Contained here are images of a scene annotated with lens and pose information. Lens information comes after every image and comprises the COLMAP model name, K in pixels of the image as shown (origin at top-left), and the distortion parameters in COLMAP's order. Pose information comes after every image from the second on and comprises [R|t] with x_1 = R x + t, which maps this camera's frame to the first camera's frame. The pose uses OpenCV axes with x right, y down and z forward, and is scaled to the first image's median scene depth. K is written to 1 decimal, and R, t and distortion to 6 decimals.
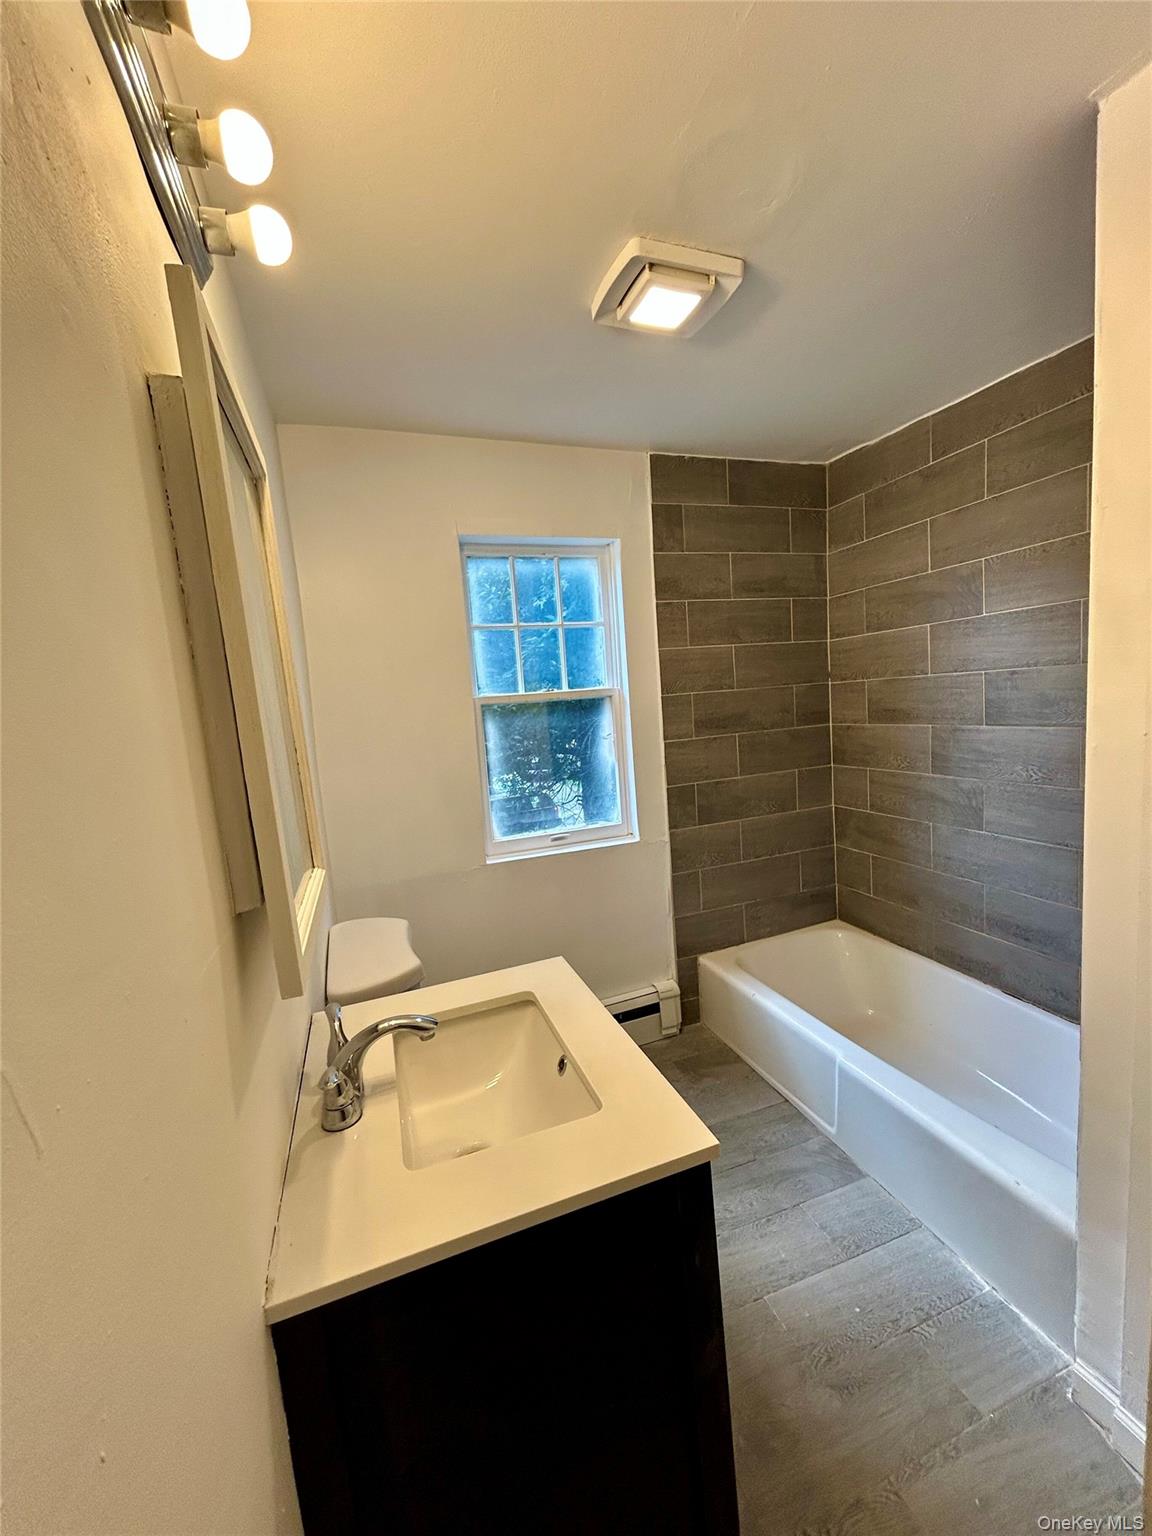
lens RADIAL K [[624.3, 0, 581.0], [0, 624.3, 768.5], [0, 0, 1]] dist [-0.002099, 0.002131]
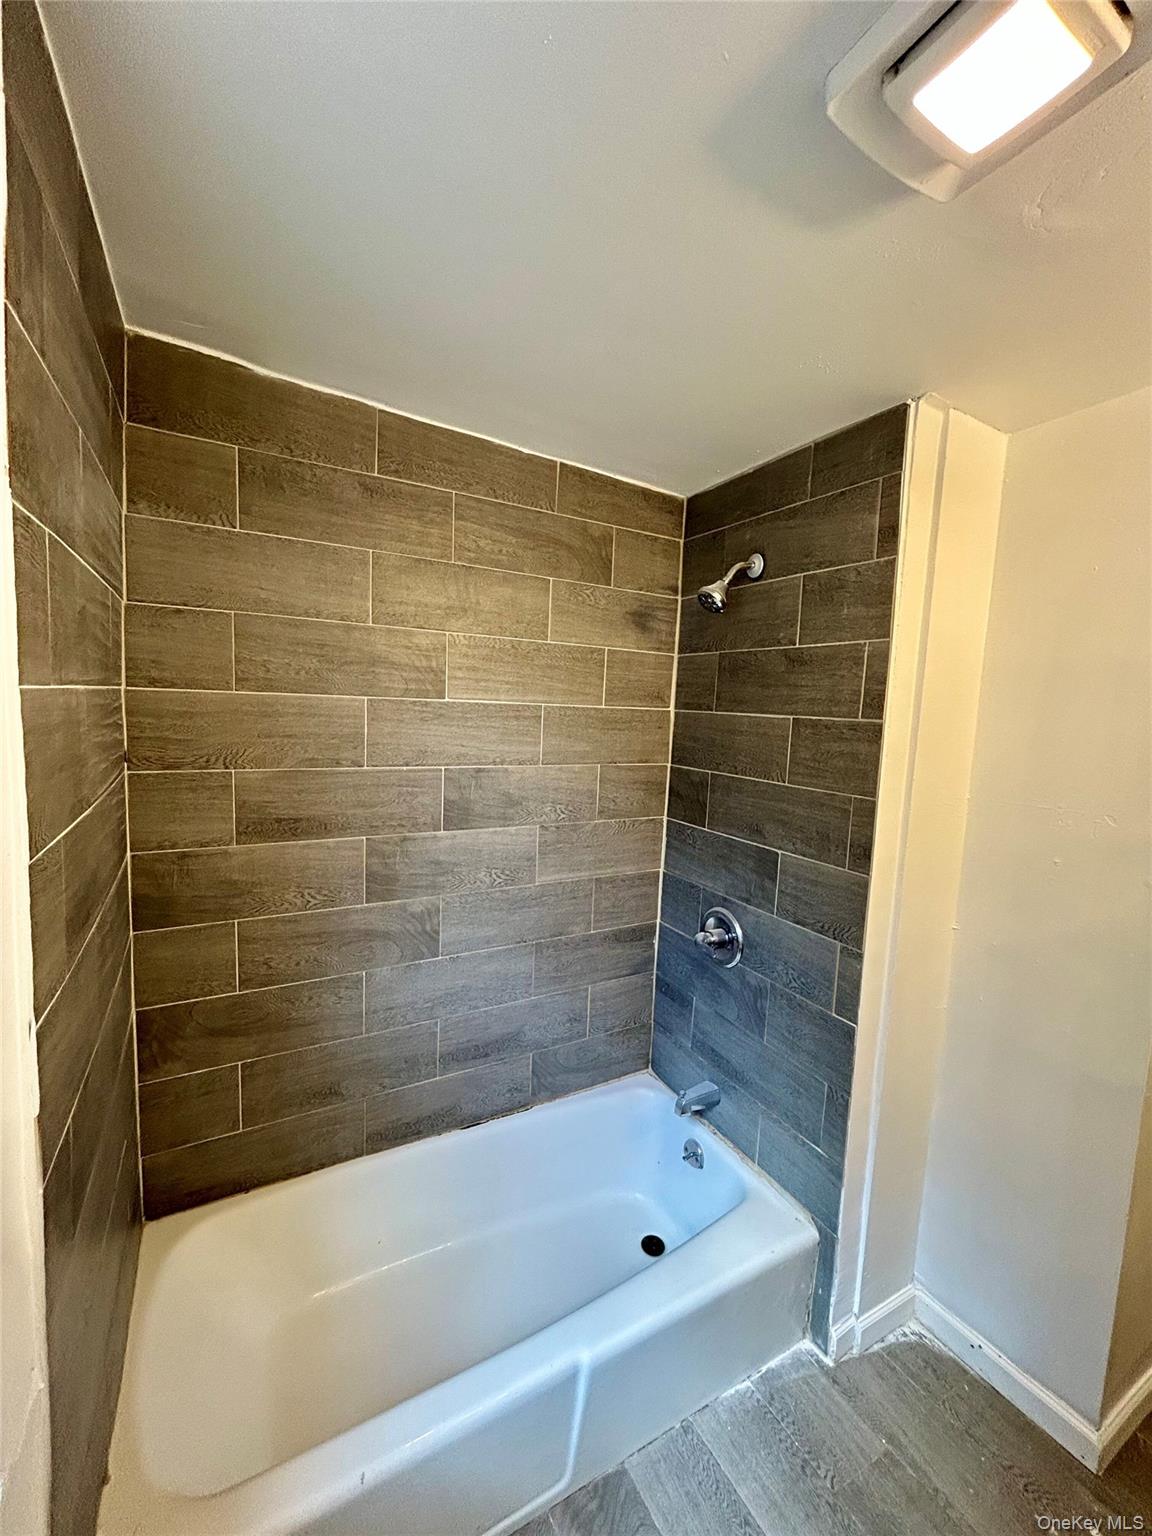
lens RADIAL K [[624.3, 0, 581.0], [0, 624.3, 768.5], [0, 0, 1]] dist [-0.002099, 0.002131]
pose [[-0.168563, -0.036861, 0.985001, -0.185925], [0.078004, 0.995668, 0.050609, -0.167887], [-0.982600, 0.085365, -0.164957, 0.887399]]
